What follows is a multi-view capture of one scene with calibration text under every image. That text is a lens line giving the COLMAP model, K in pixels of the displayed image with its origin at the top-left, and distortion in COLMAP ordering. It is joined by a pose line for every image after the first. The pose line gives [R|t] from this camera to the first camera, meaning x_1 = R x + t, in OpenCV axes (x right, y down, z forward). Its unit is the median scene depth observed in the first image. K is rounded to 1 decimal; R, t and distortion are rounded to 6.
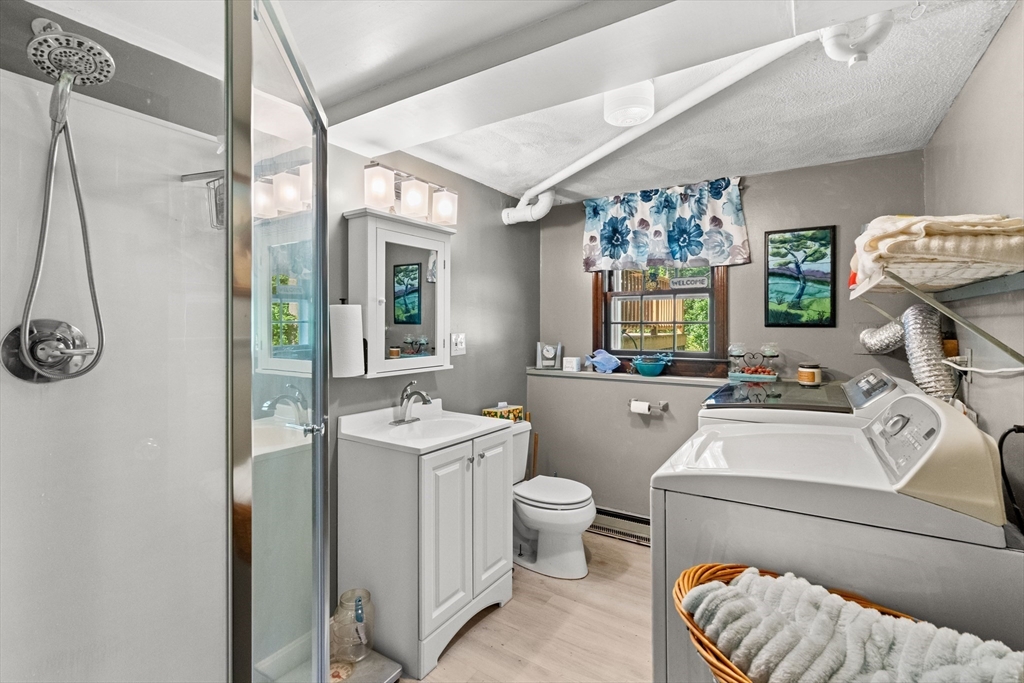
lens RADIAL K [[462.6, 0, 514.7], [0, 462.6, 326.2], [0, 0, 1]] dist [-0.005679, 0.003337]
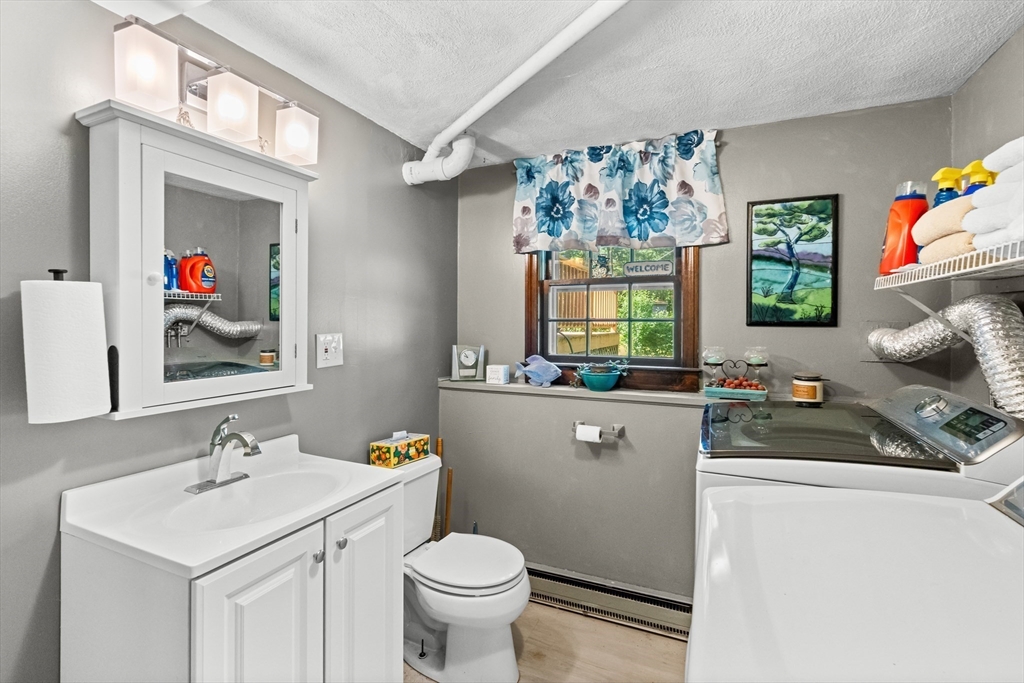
lens RADIAL K [[462.6, 0, 511.9], [0, 462.6, 332.7], [0, 0, 1]] dist [-0.005679, 0.003337]
pose [[0.989388, 0.000816, 0.145294, 0.042693], [-0.003444, 0.999835, 0.017837, 0.000214], [-0.145255, -0.018148, 0.989228, 0.295356]]
